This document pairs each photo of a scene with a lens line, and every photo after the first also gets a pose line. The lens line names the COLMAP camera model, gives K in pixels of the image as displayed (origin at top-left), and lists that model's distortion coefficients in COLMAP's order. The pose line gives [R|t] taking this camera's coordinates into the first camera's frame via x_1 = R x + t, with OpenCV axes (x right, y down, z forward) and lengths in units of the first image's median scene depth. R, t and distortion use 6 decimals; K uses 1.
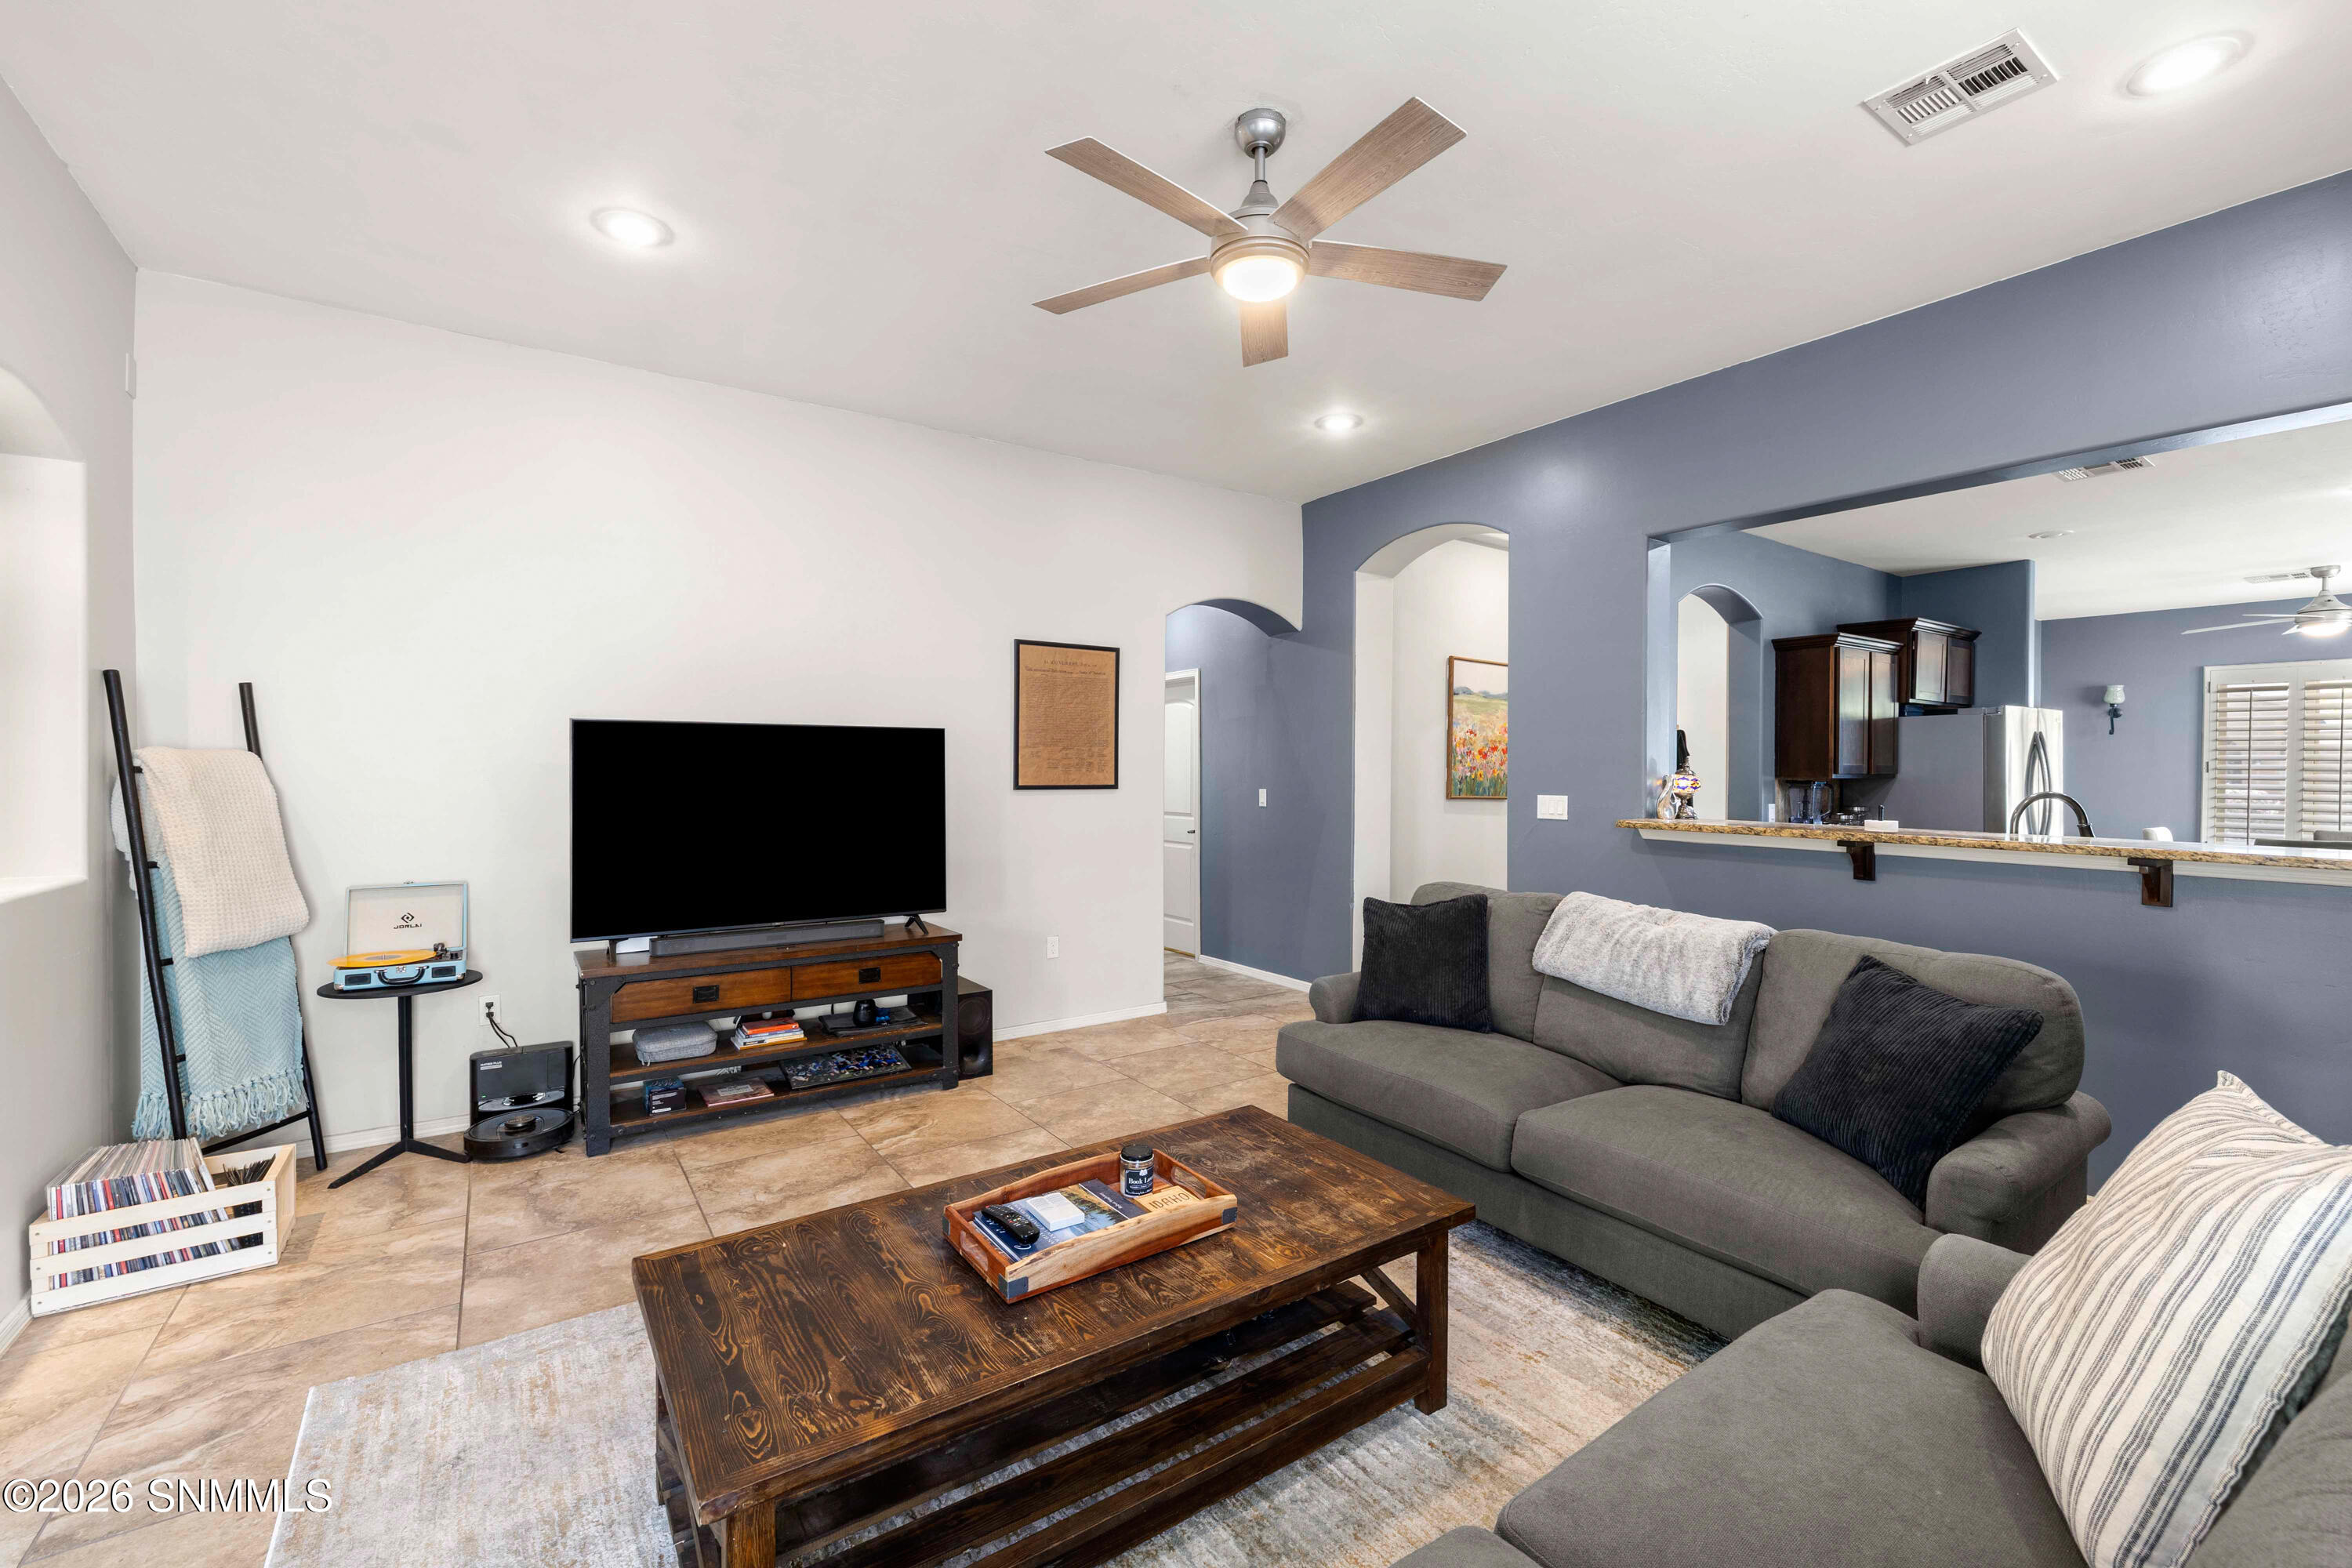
lens RADIAL K [[989.4, 0, 1179.5], [0, 989.4, 776.8], [0, 0, 1]] dist [-0.000647, 0.000219]
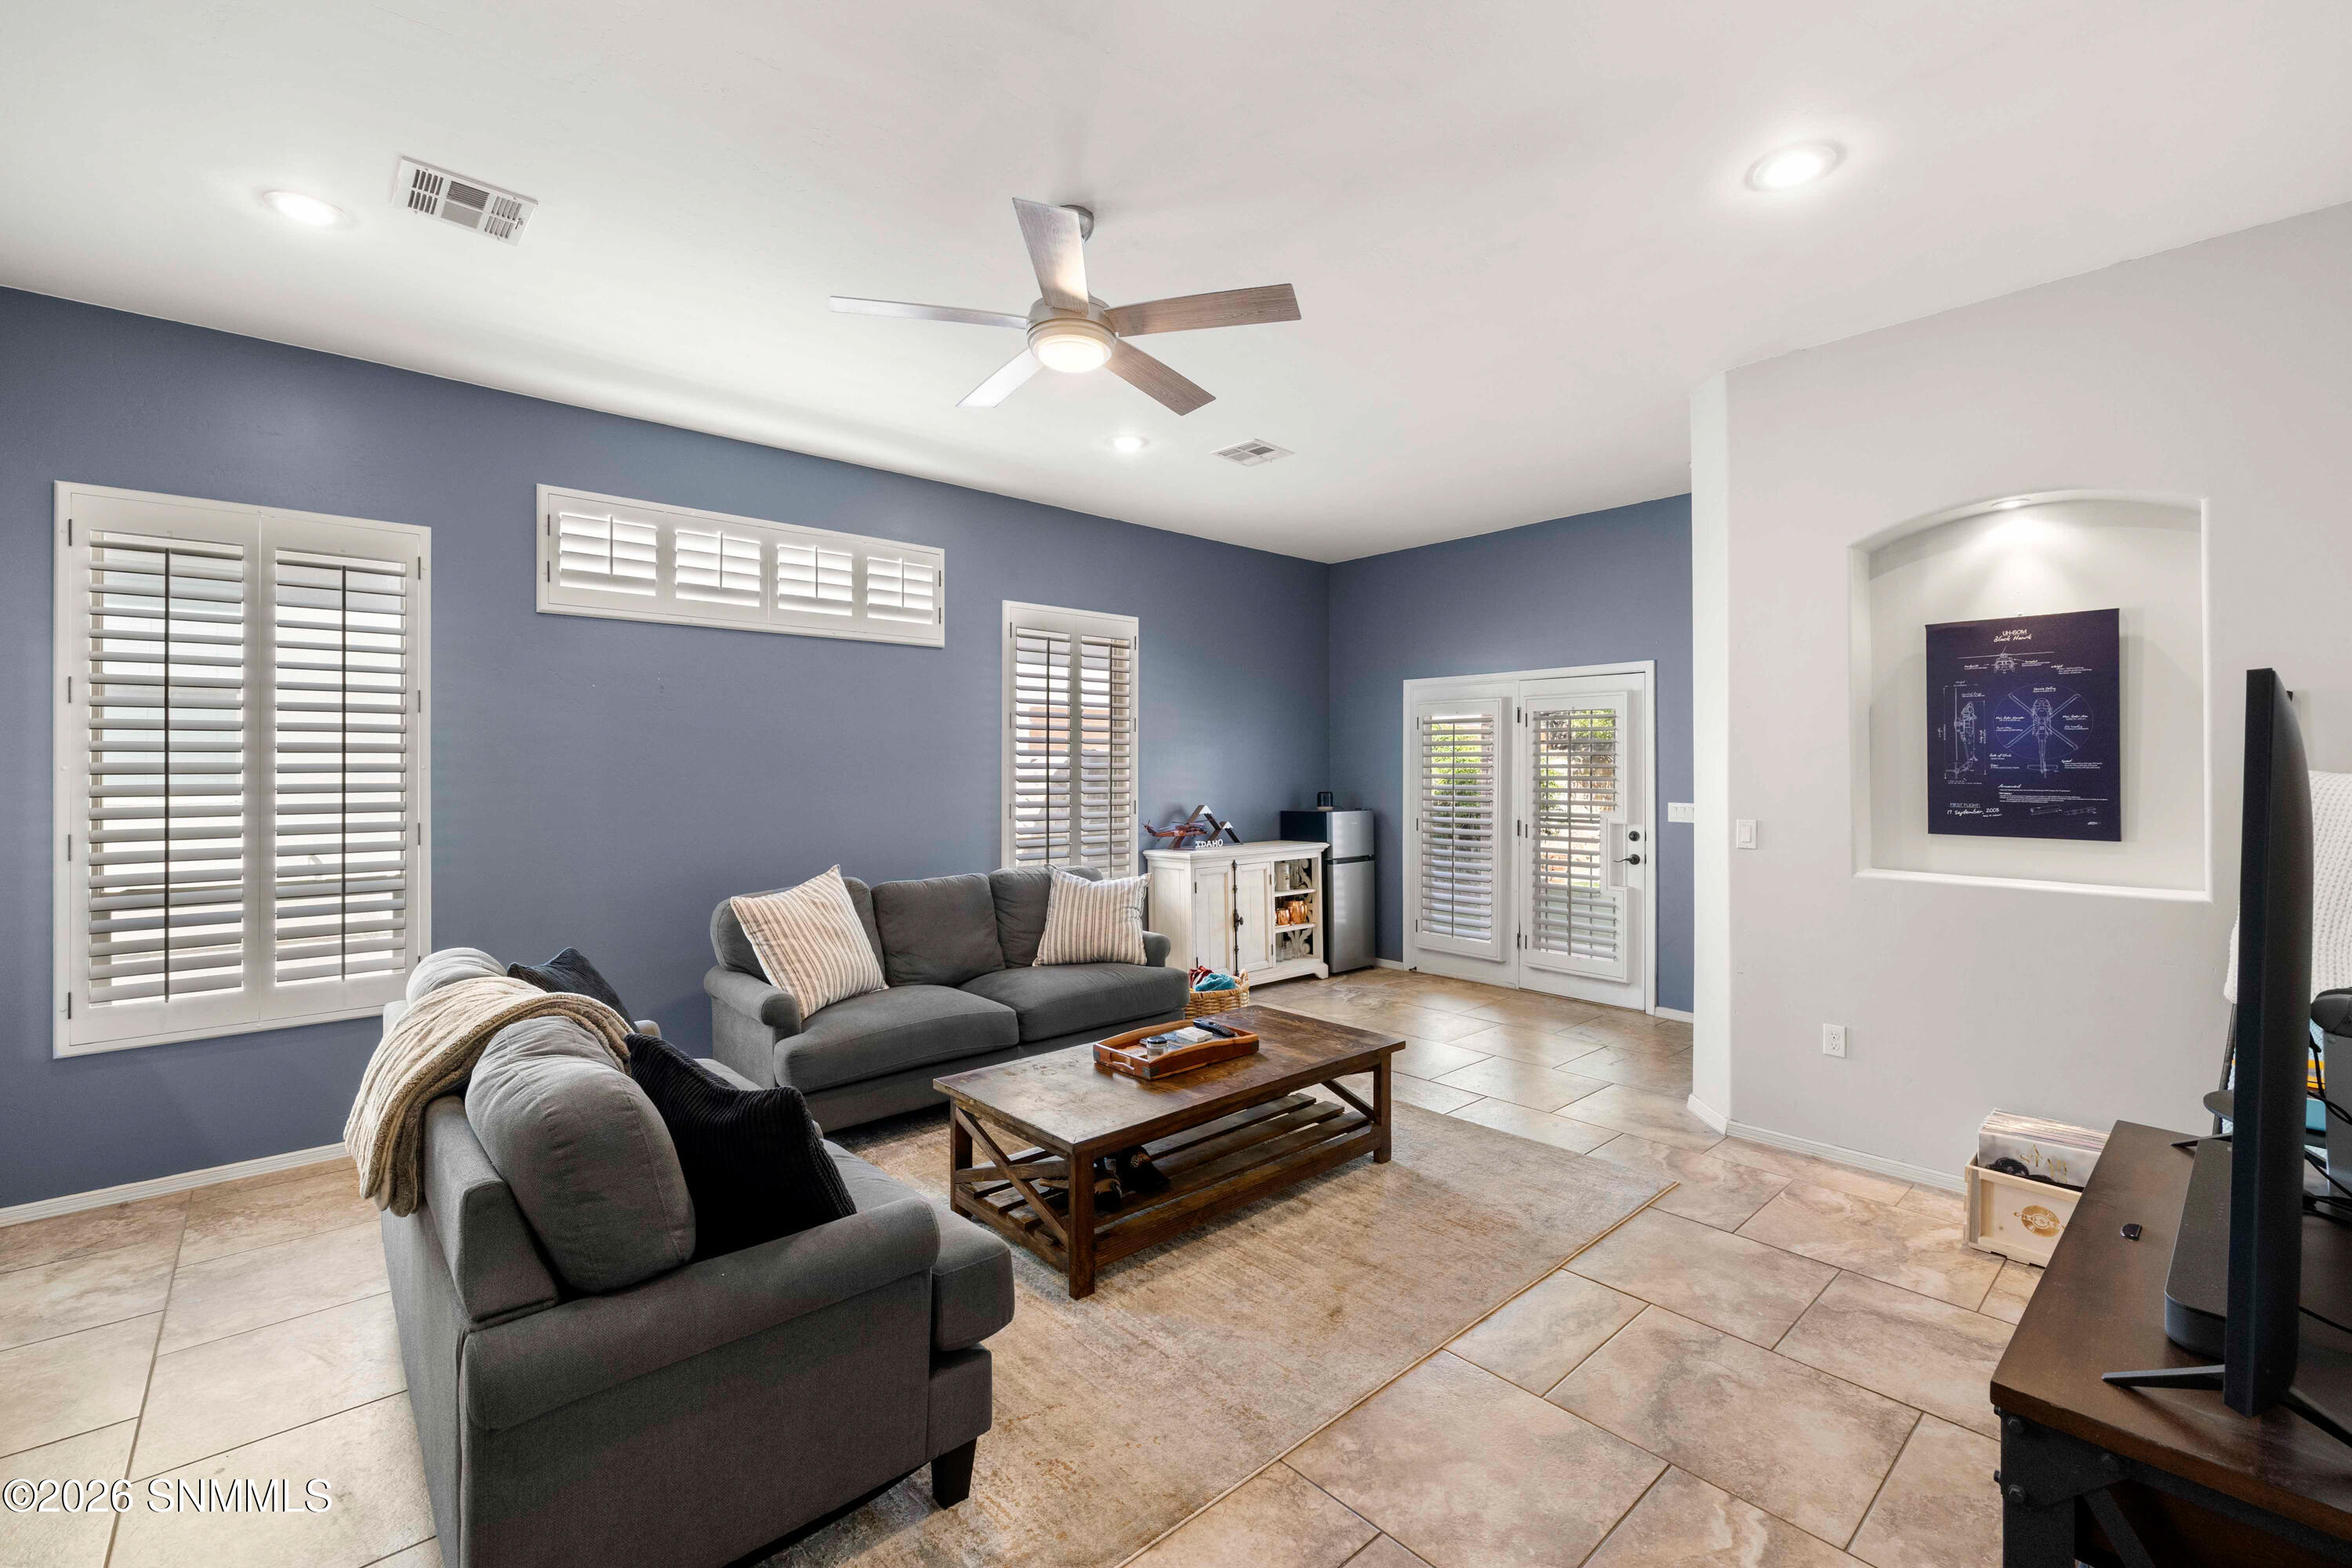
lens RADIAL K [[989.4, 0, 1168.4], [0, 989.4, 771.2], [0, 0, 1]] dist [-0.000647, 0.000219]
pose [[-0.992772, -0.000094, -0.120015, 0.062704], [-0.001450, 0.999936, 0.011207, -0.027454], [0.120006, 0.011300, -0.992709, 1.306296]]
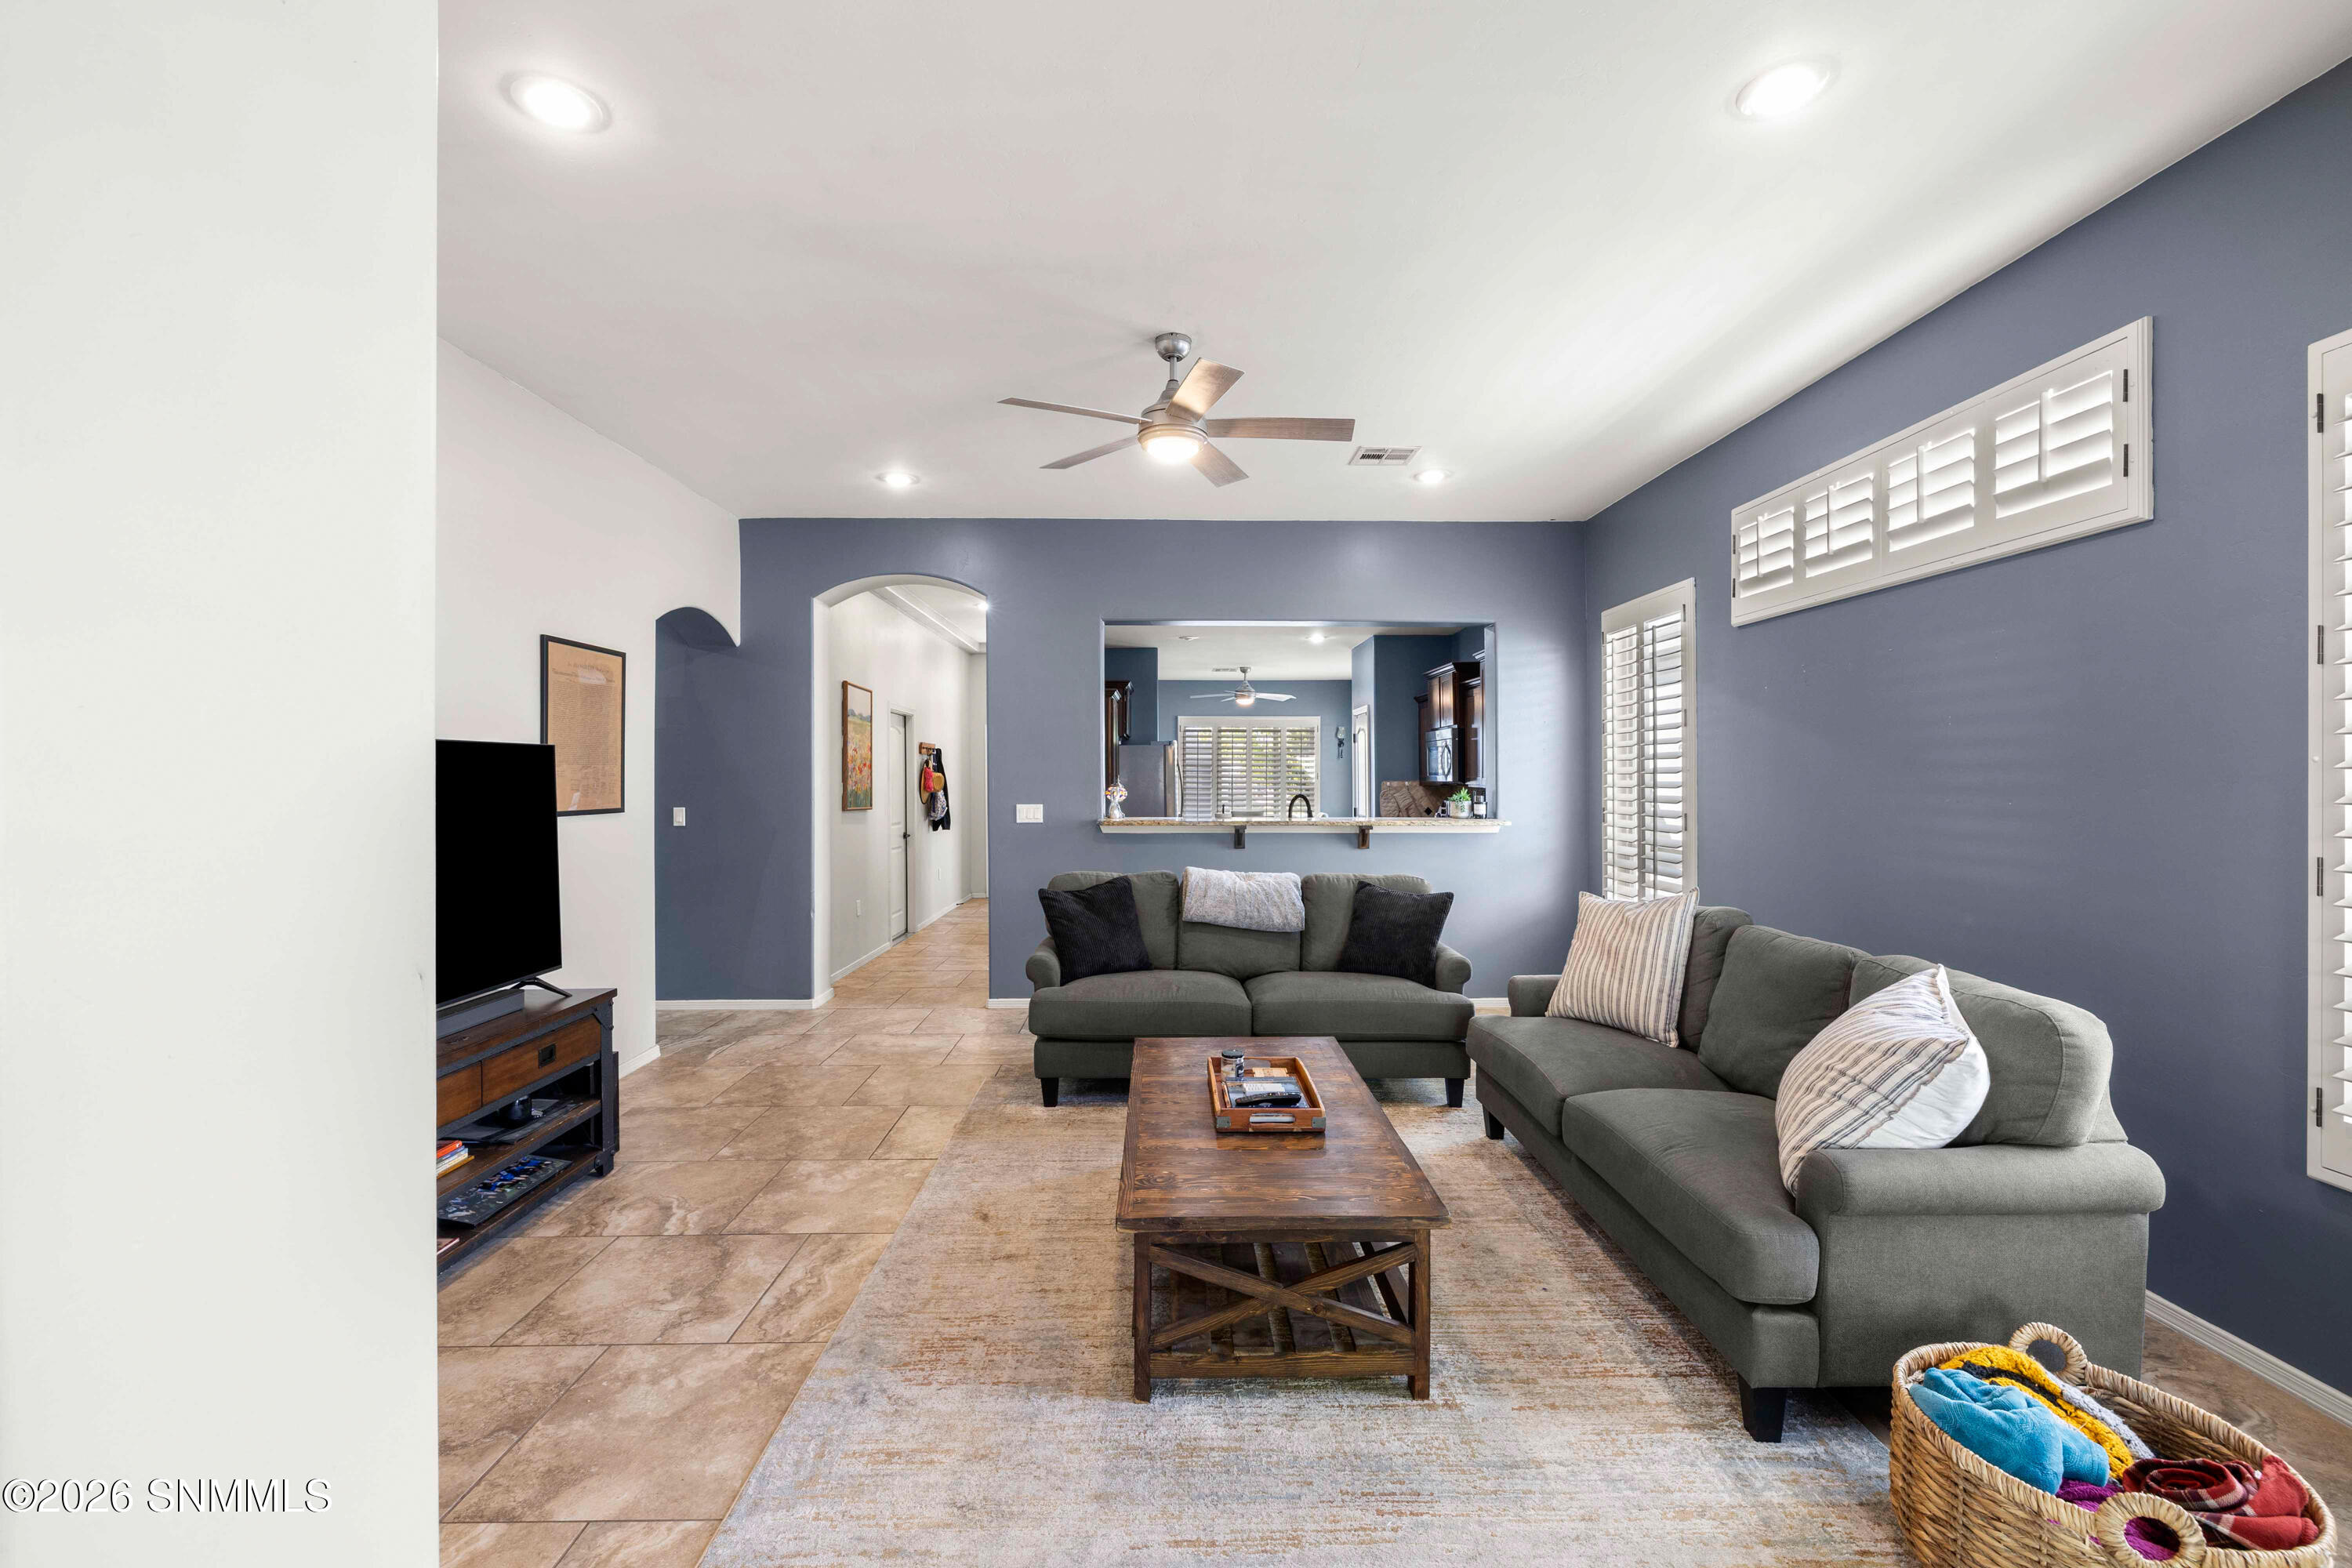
lens RADIAL K [[989.4, 0, 1185.4], [0, 989.4, 778.3], [0, 0, 1]] dist [-0.000647, 0.000219]
pose [[0.553268, -0.009944, 0.832944, -0.679969], [0.012437, 0.999916, 0.003676, -0.019616], [-0.832910, 0.008325, 0.553345, 0.123893]]
